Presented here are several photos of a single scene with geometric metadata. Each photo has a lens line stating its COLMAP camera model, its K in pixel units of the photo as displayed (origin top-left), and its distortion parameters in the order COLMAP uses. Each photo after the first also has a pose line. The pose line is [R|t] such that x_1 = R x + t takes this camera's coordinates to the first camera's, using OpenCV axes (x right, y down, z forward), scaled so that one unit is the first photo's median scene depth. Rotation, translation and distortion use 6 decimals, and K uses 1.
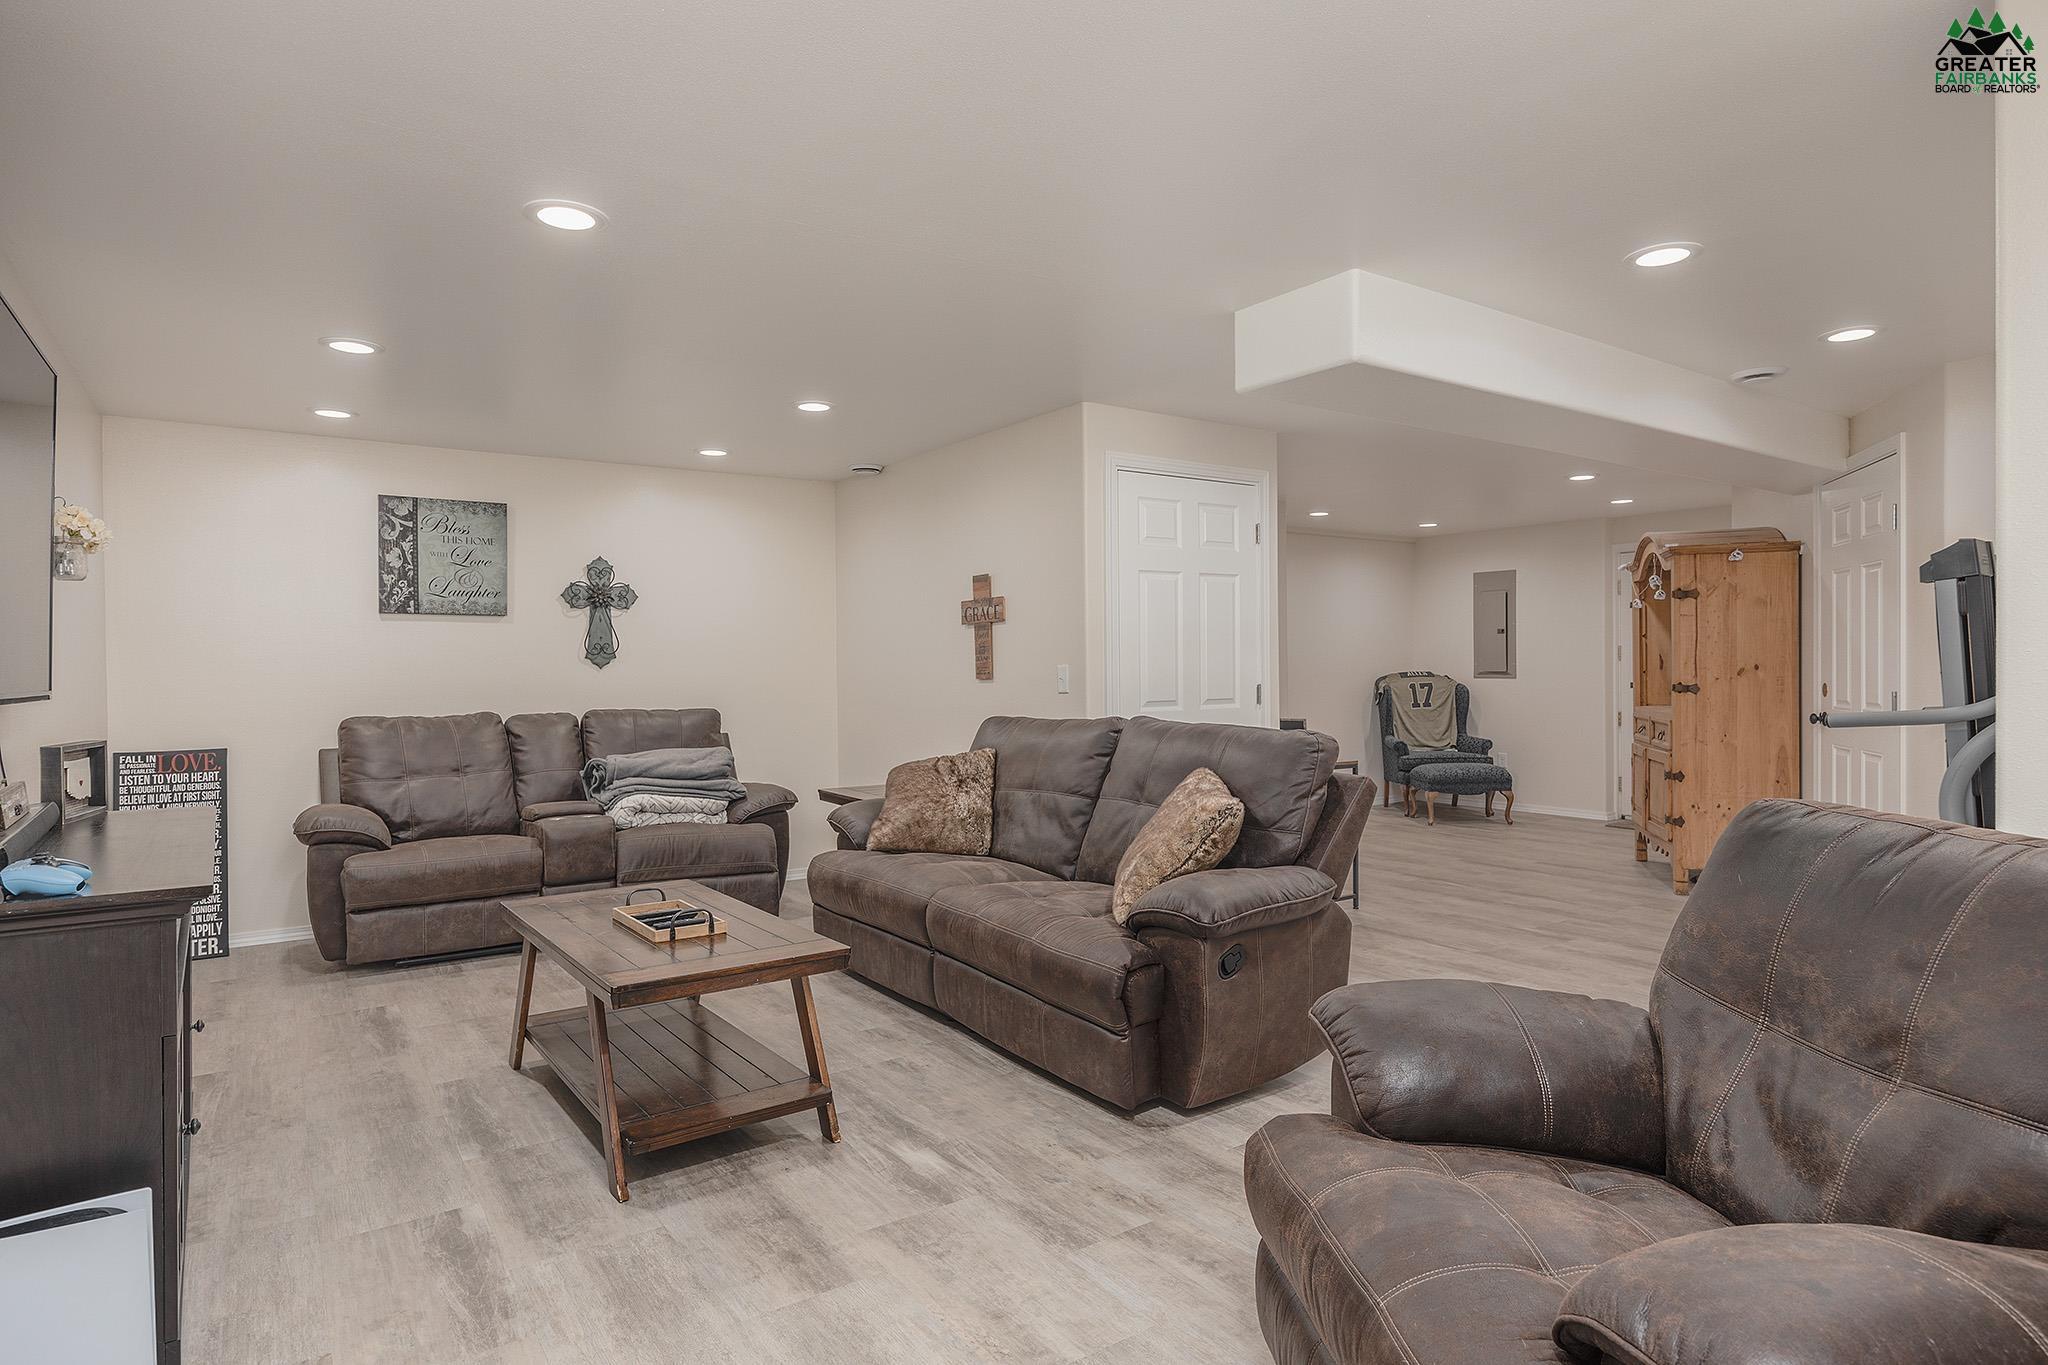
lens RADIAL K [[1115.0, 0, 1024.0], [0, 1115.0, 682.5], [0, 0, 1]] dist [-0.002349, -0.000394]
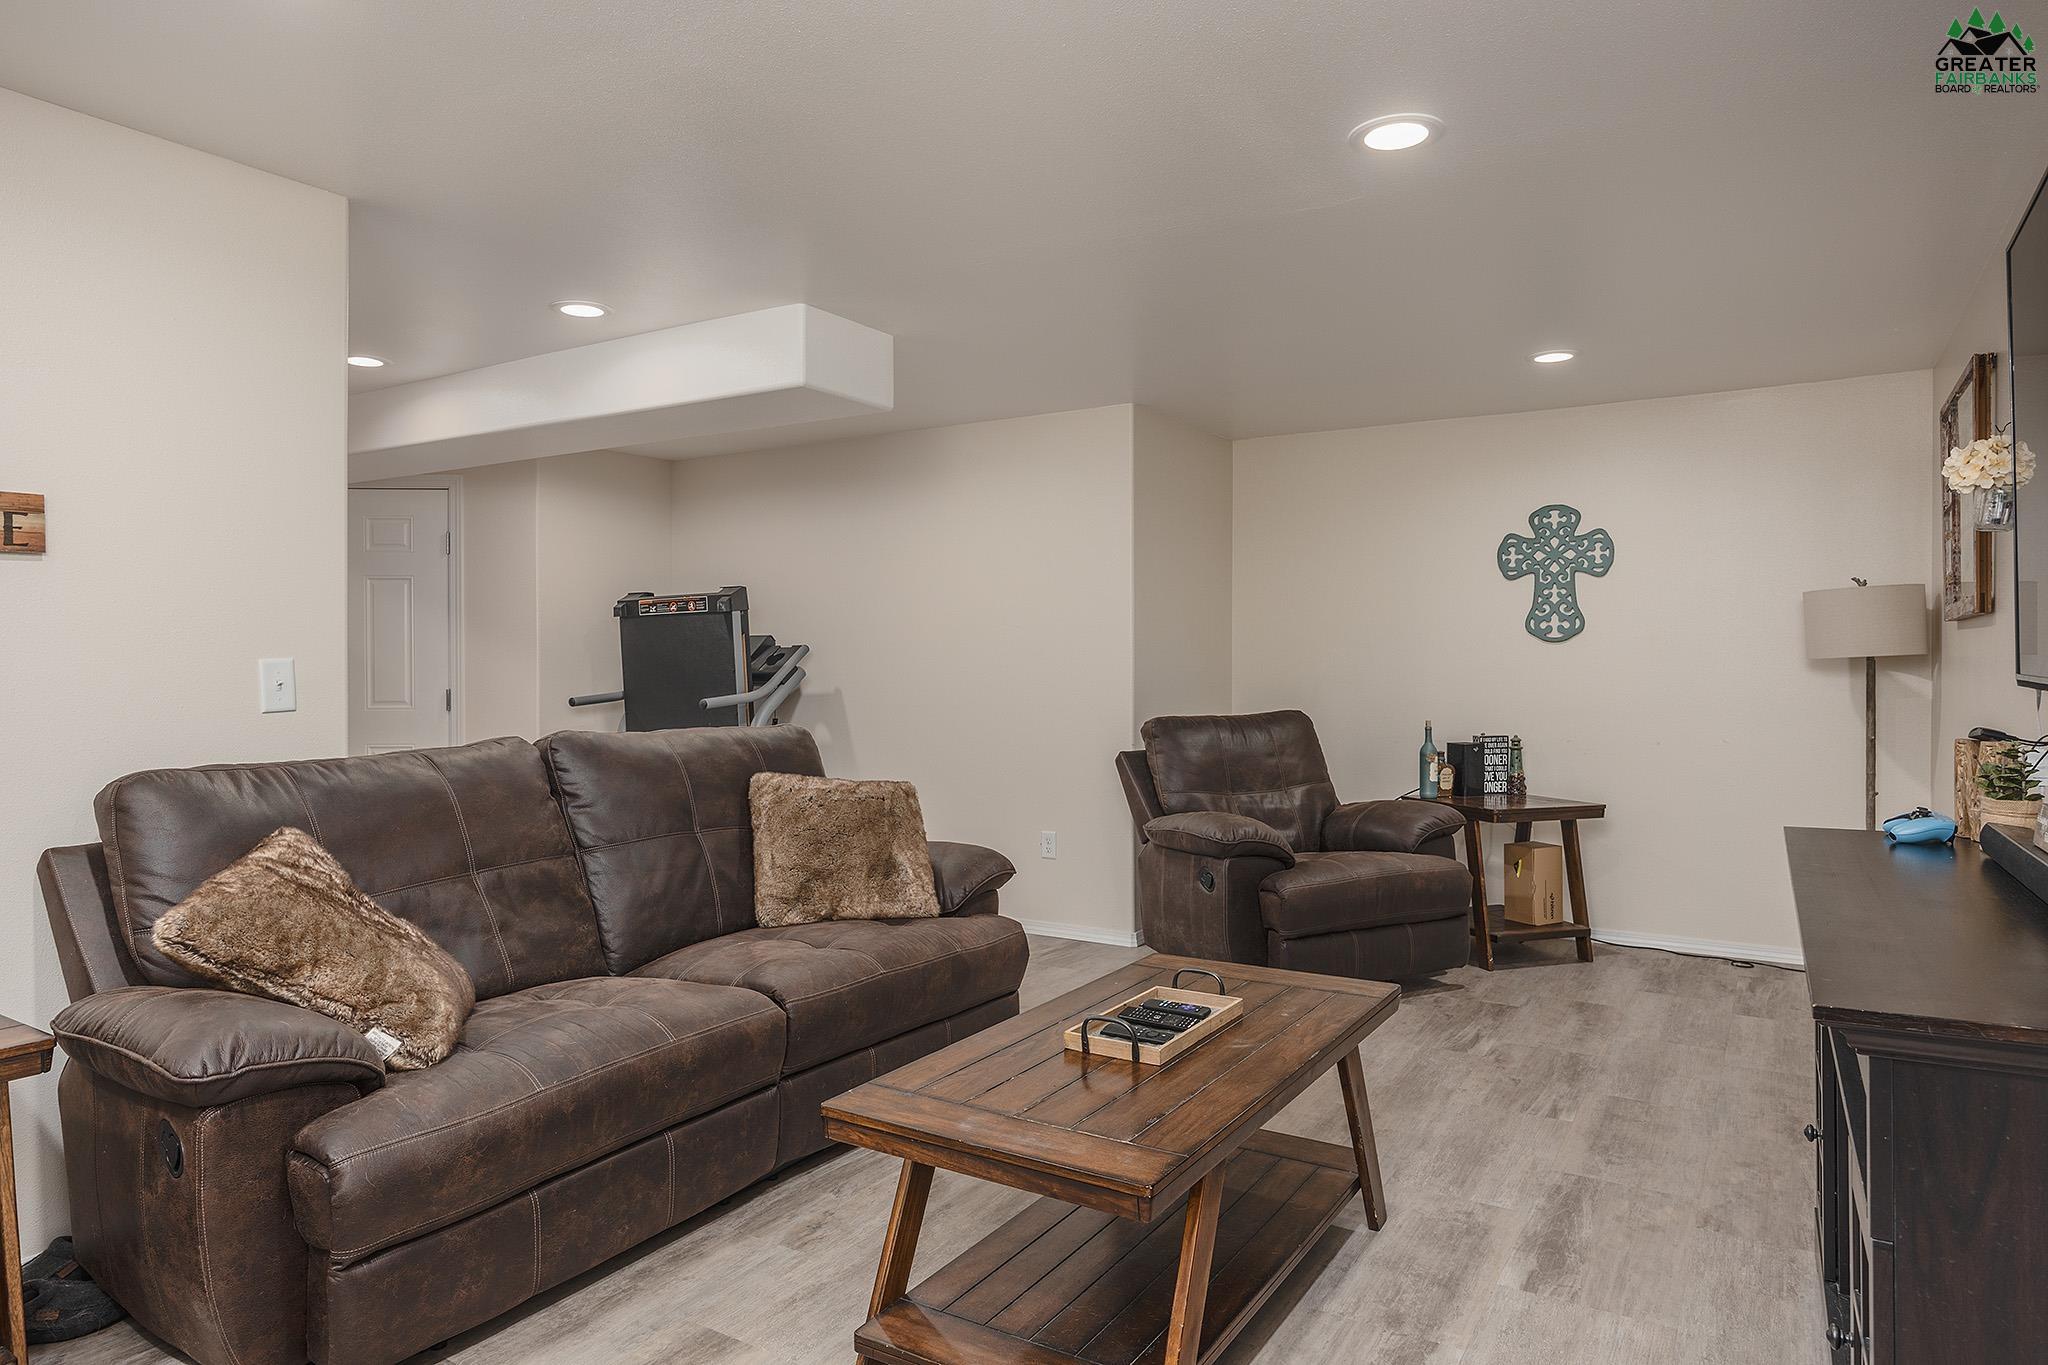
lens RADIAL K [[1248.2, 0, 1025.6], [0, 1248.2, 674.0], [0, 0, 1]] dist [-0.001328, 0.000250]
pose [[-0.406900, 0.005197, 0.913458, -0.596343], [0.018999, 0.999816, 0.002775, -0.003041], [-0.913275, 0.018484, -0.406924, 0.839045]]
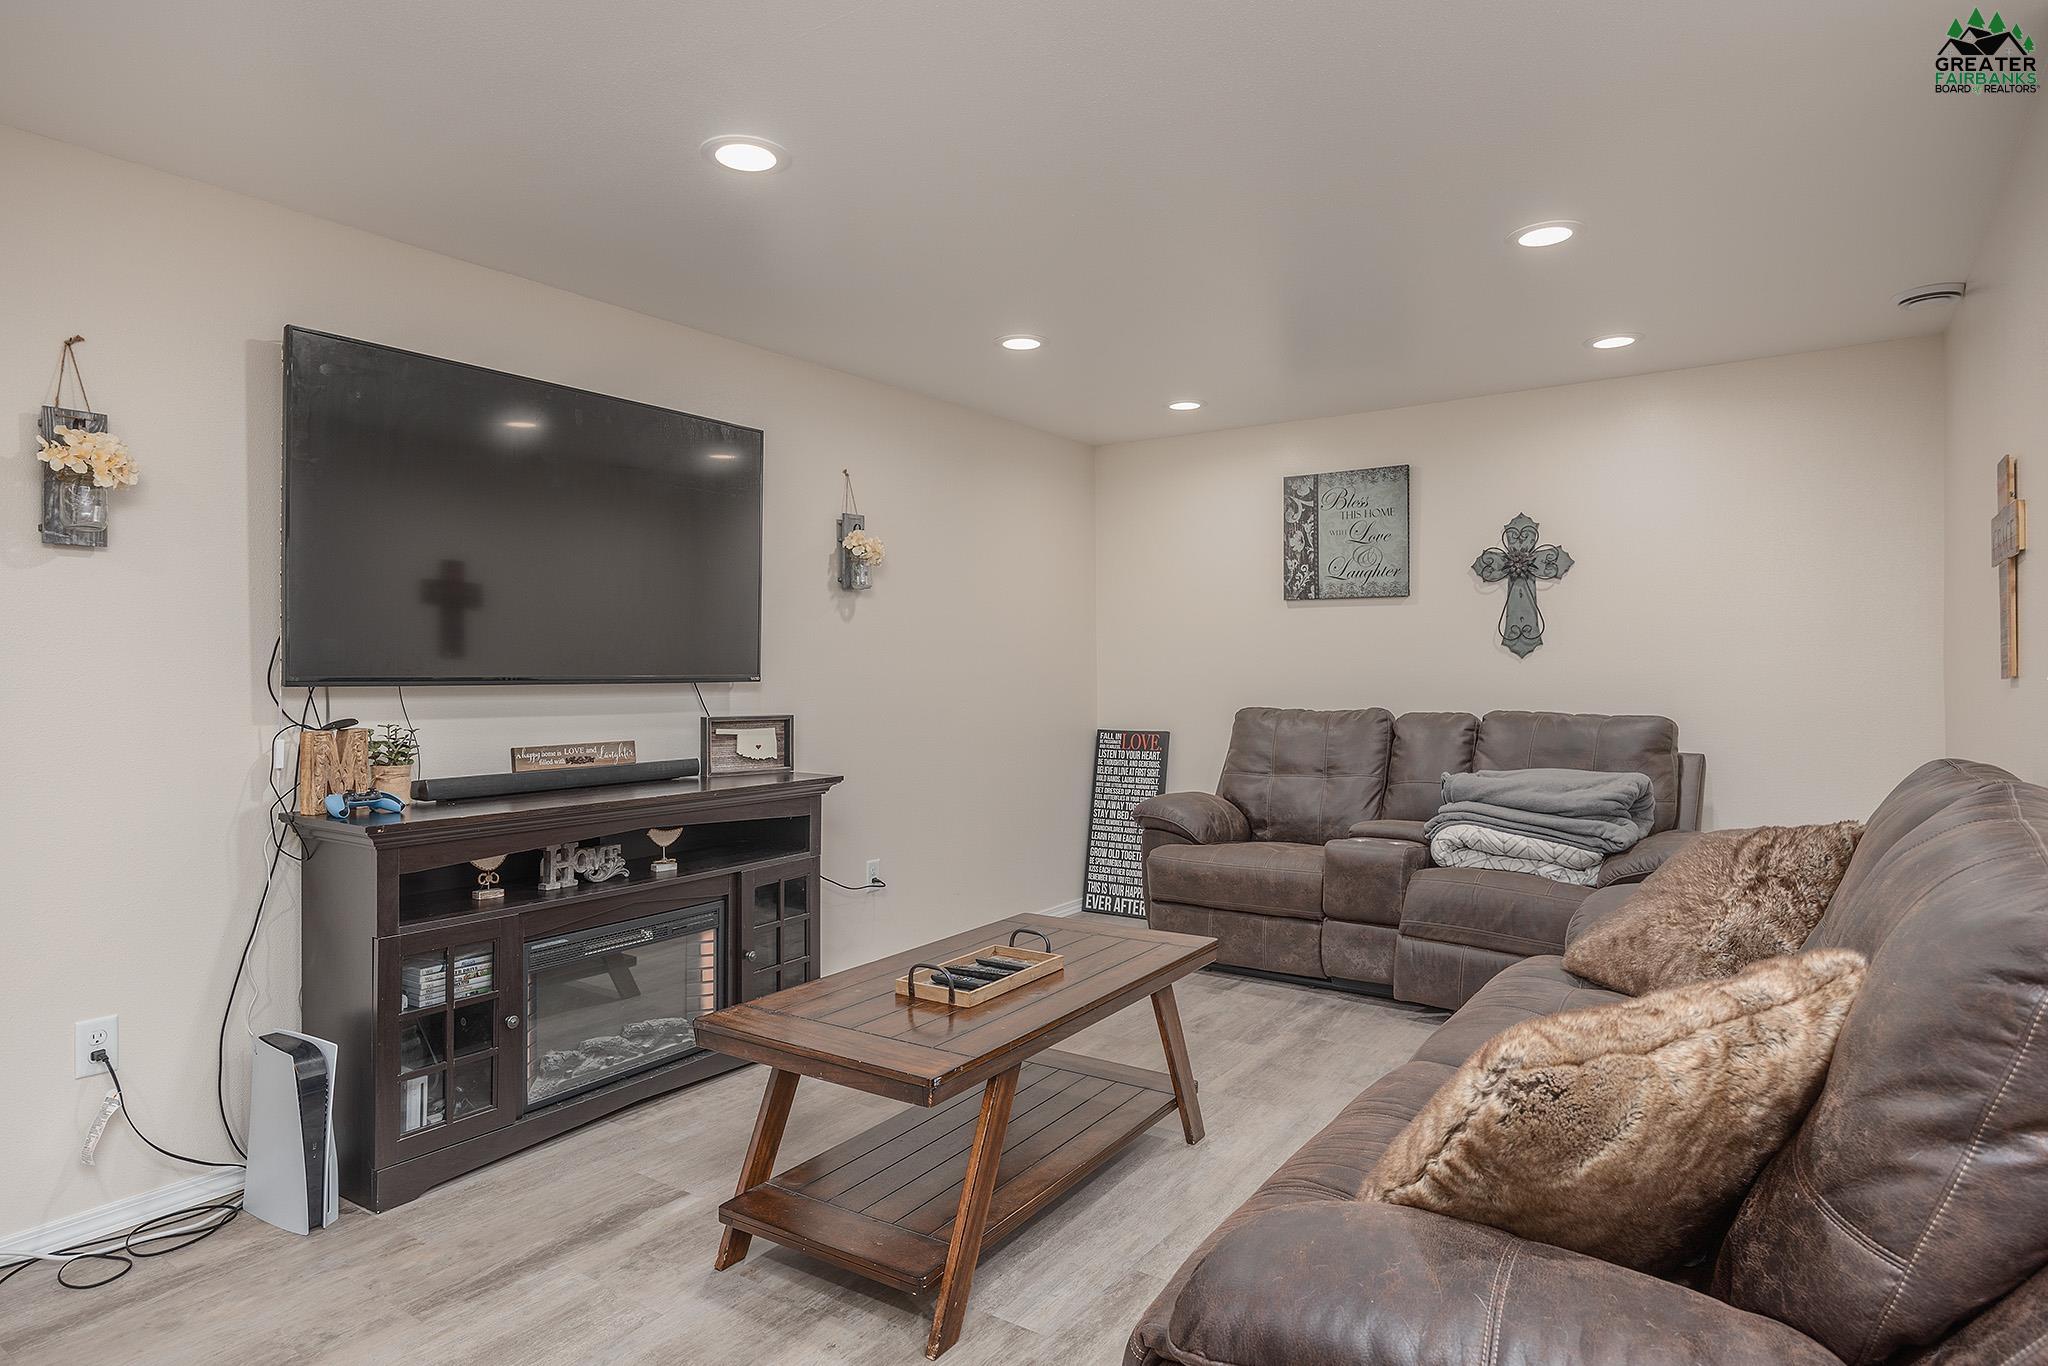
lens RADIAL K [[1147.7, 0, 1024.0], [0, 1147.7, 683.0], [0, 0, 1]] dist [-0.001839, 0.000213]
pose [[0.353245, 0.018632, -0.935345, 0.272213], [-0.011378, 0.999813, 0.015619, -0.004222], [0.935462, 0.005126, 0.353391, 0.444131]]
